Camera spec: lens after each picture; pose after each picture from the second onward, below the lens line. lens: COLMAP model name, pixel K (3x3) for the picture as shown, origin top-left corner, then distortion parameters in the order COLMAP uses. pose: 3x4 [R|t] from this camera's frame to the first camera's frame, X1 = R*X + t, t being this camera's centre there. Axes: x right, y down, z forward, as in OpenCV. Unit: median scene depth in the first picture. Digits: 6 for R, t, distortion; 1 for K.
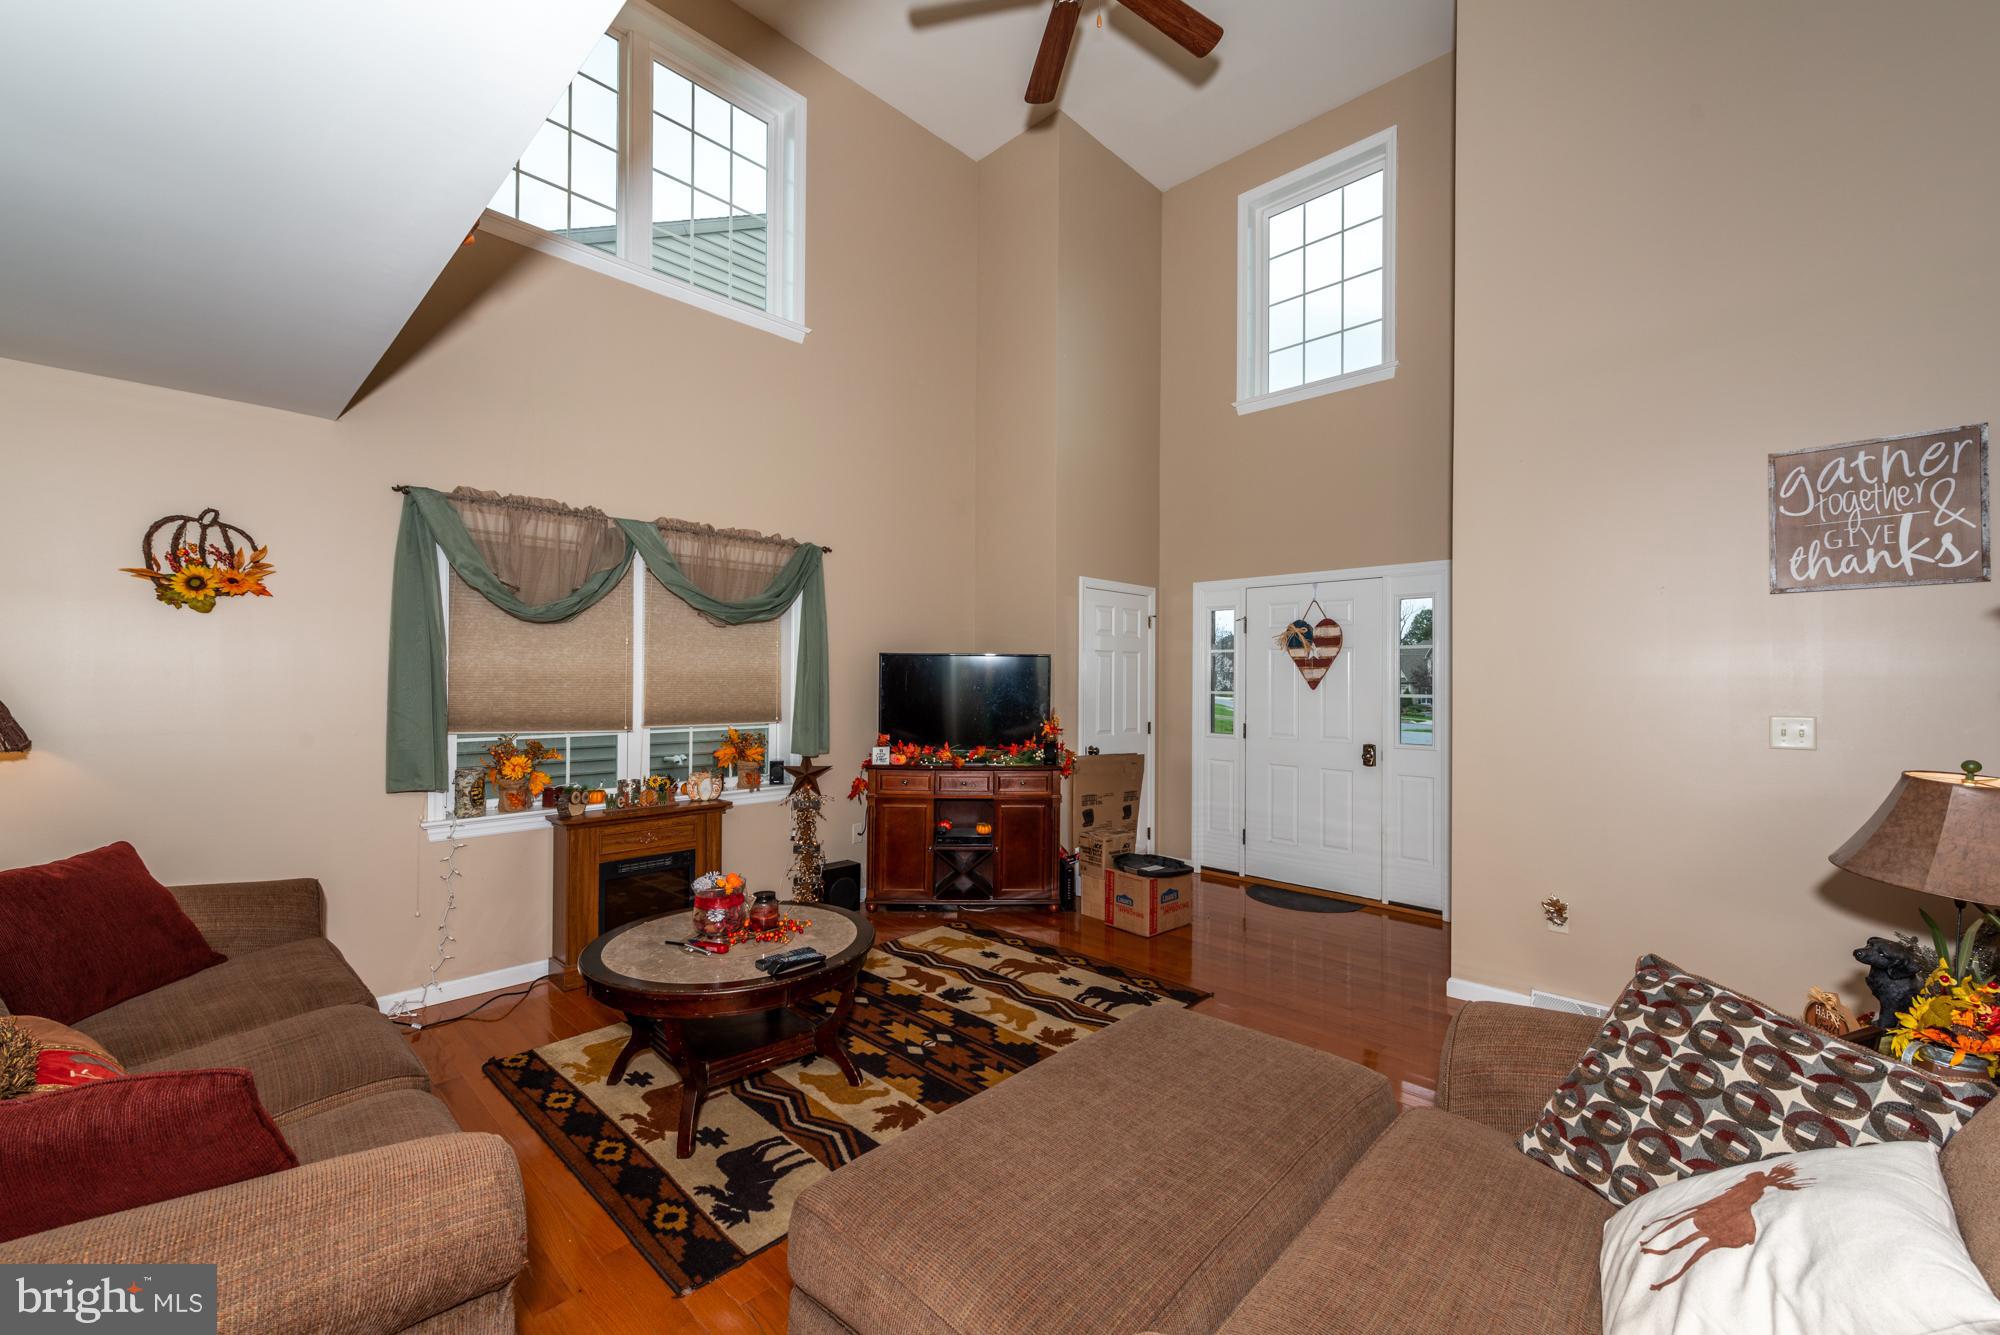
lens RADIAL K [[801.9, 0, 1005.8], [0, 801.9, 674.4], [0, 0, 1]] dist [0.008774, 0.000185]
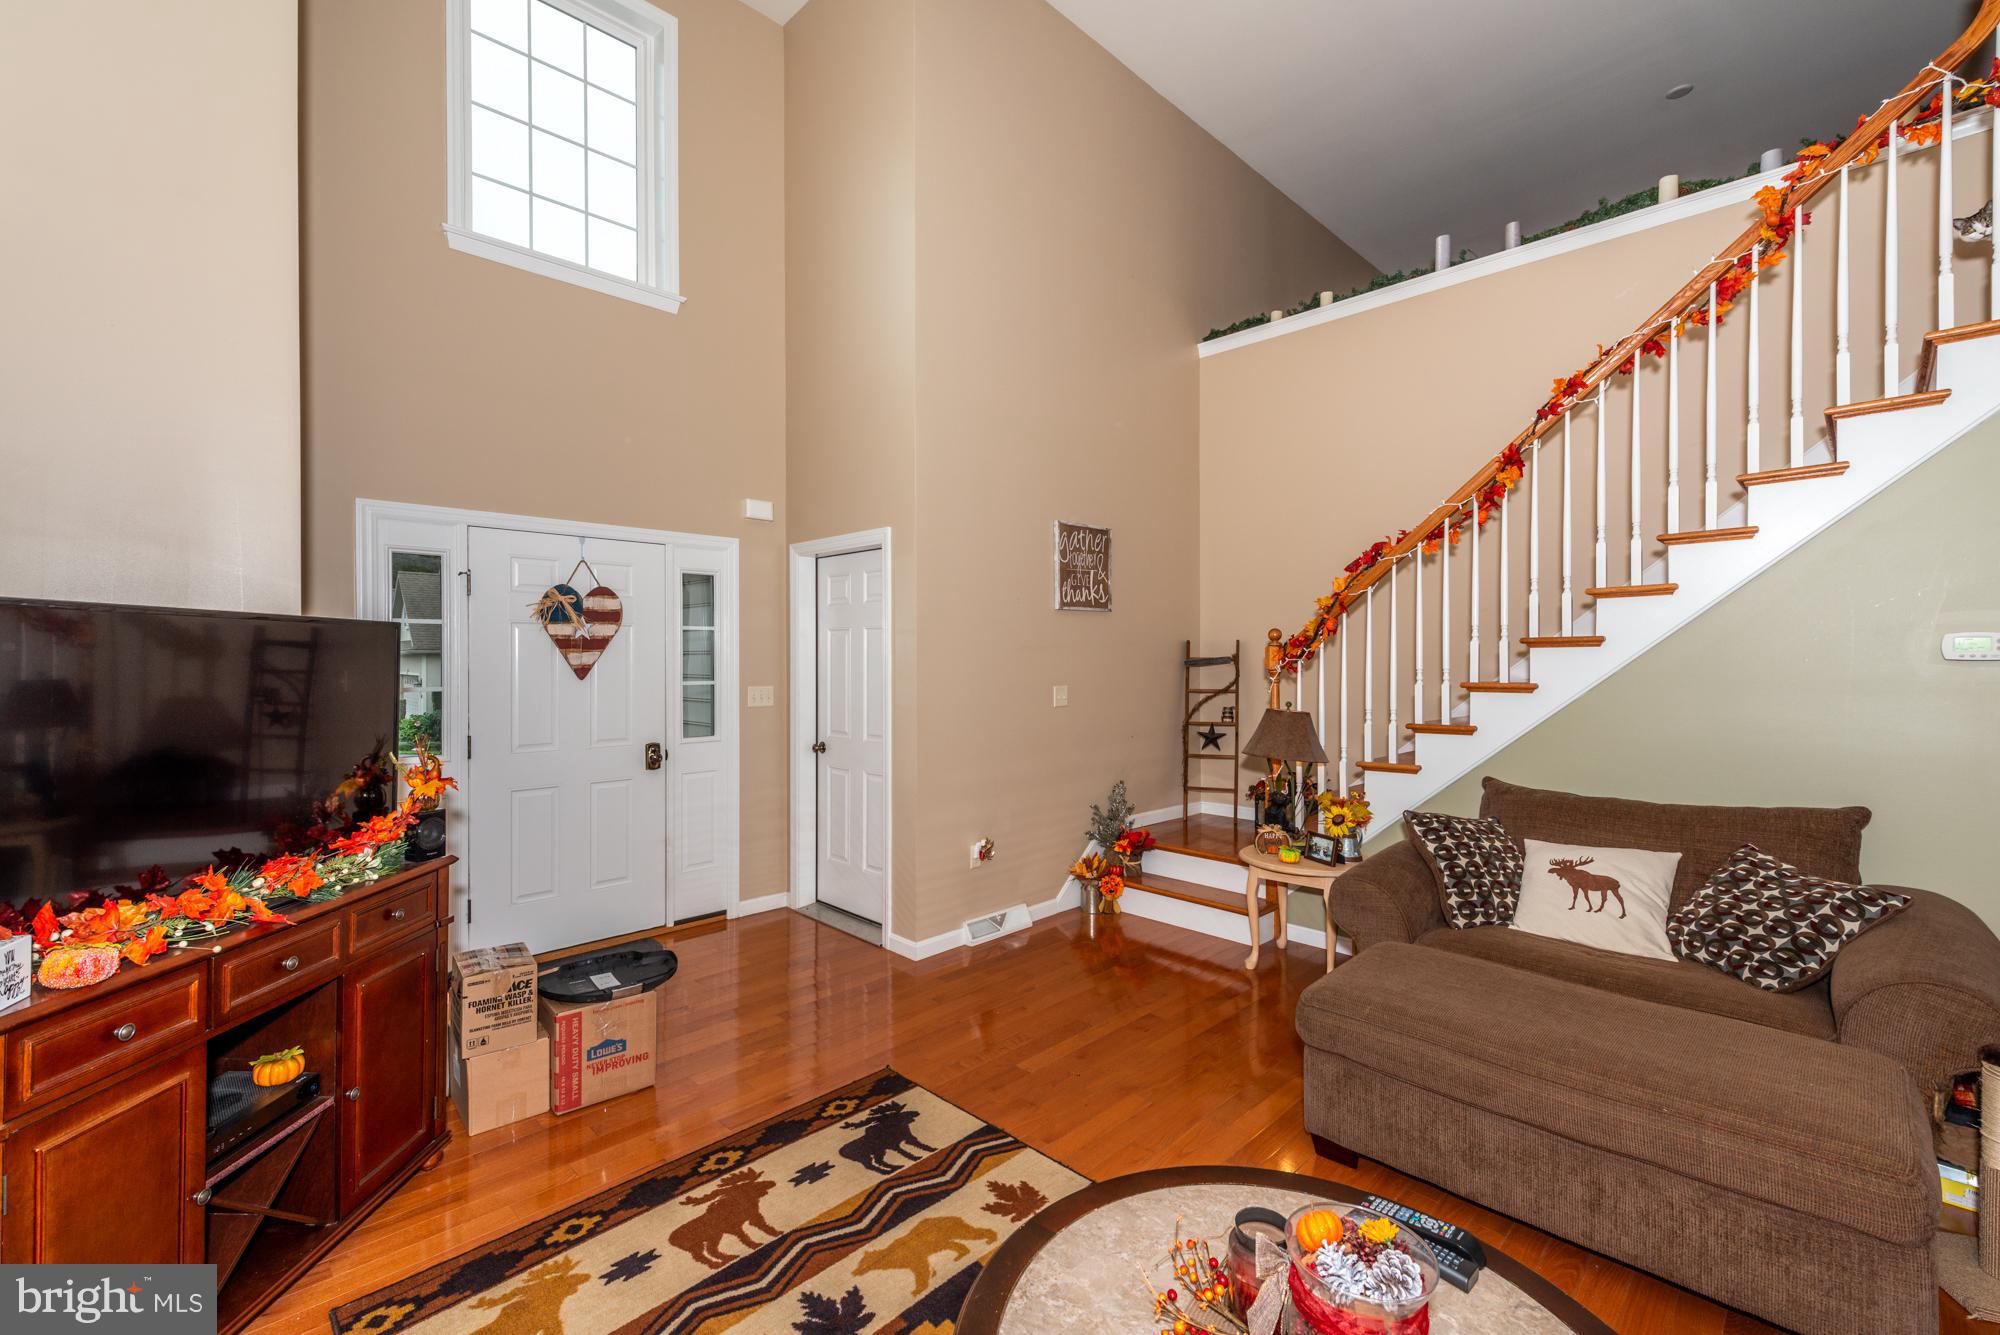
lens RADIAL K [[836.8, 0, 990.7], [0, 836.8, 663.8], [0, 0, 1]] dist [0.009397, -0.000430]
pose [[0.038488, -0.013235, 0.999171, -0.540504], [-0.004802, 0.999898, 0.013430, -0.011422], [-0.999248, -0.005315, 0.038421, 0.836990]]
